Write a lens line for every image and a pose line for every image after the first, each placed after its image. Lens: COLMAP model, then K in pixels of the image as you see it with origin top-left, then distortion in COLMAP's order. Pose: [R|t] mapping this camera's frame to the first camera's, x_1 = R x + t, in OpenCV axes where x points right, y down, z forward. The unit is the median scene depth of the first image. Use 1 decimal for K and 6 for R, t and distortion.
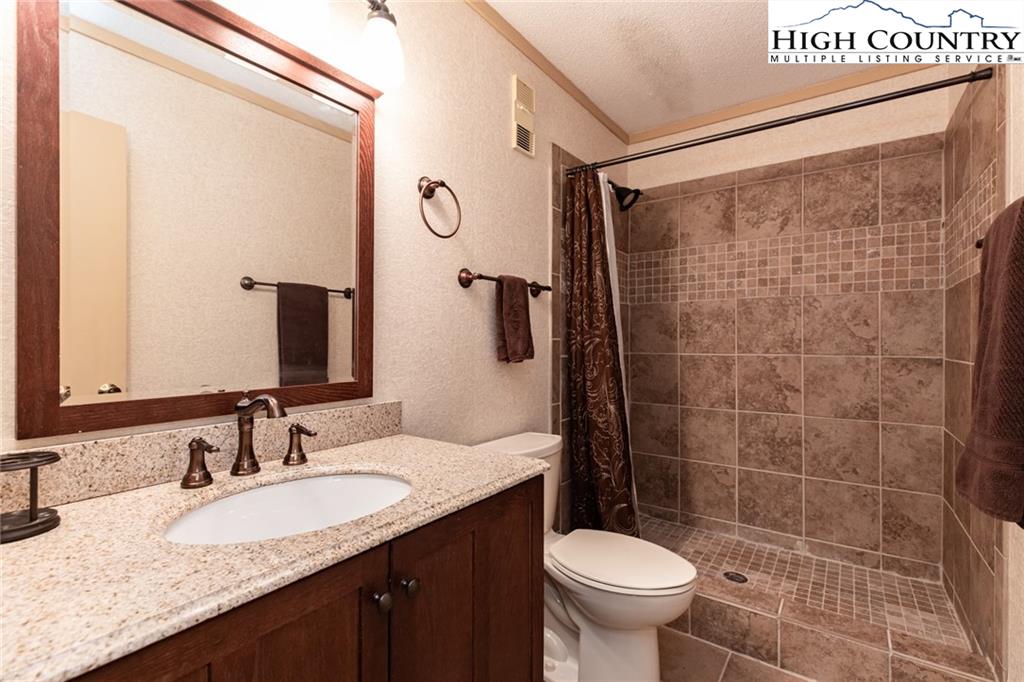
lens RADIAL K [[466.9, 0, 515.3], [0, 466.9, 336.4], [0, 0, 1]] dist [0.005576, 0.002529]
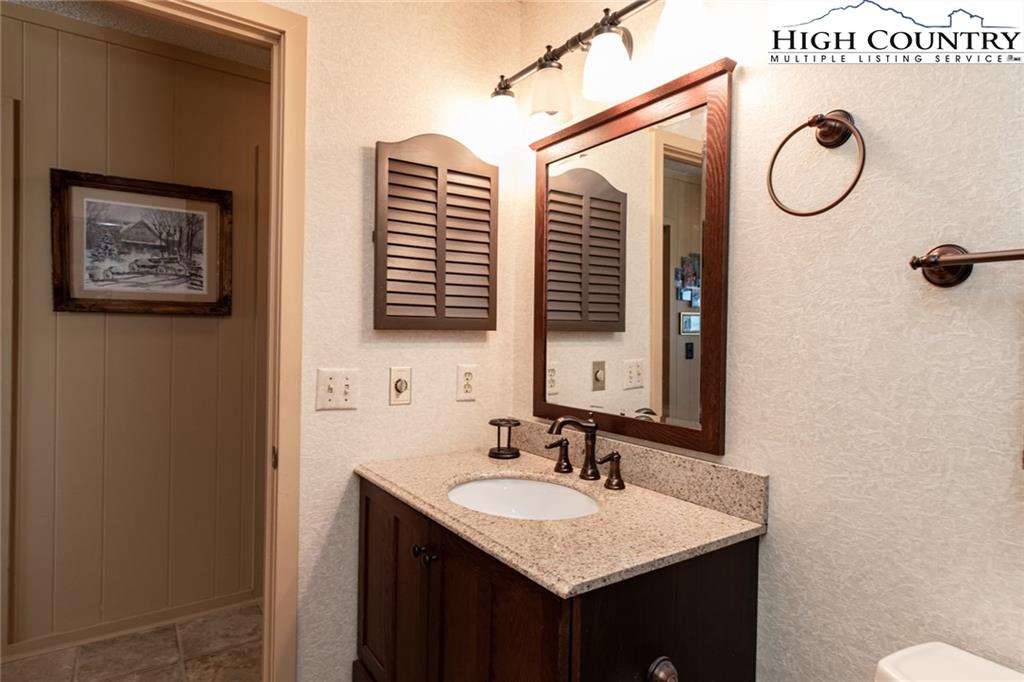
lens RADIAL K [[570.0, 0, 516.2], [0, 570.0, 348.7], [0, 0, 1]] dist [0.015166, -0.002333]
pose [[-0.327251, 0.015589, -0.944809, 0.723326], [-0.013809, 0.999678, 0.021277, -0.065907], [0.944836, 0.020010, -0.326931, 1.025575]]
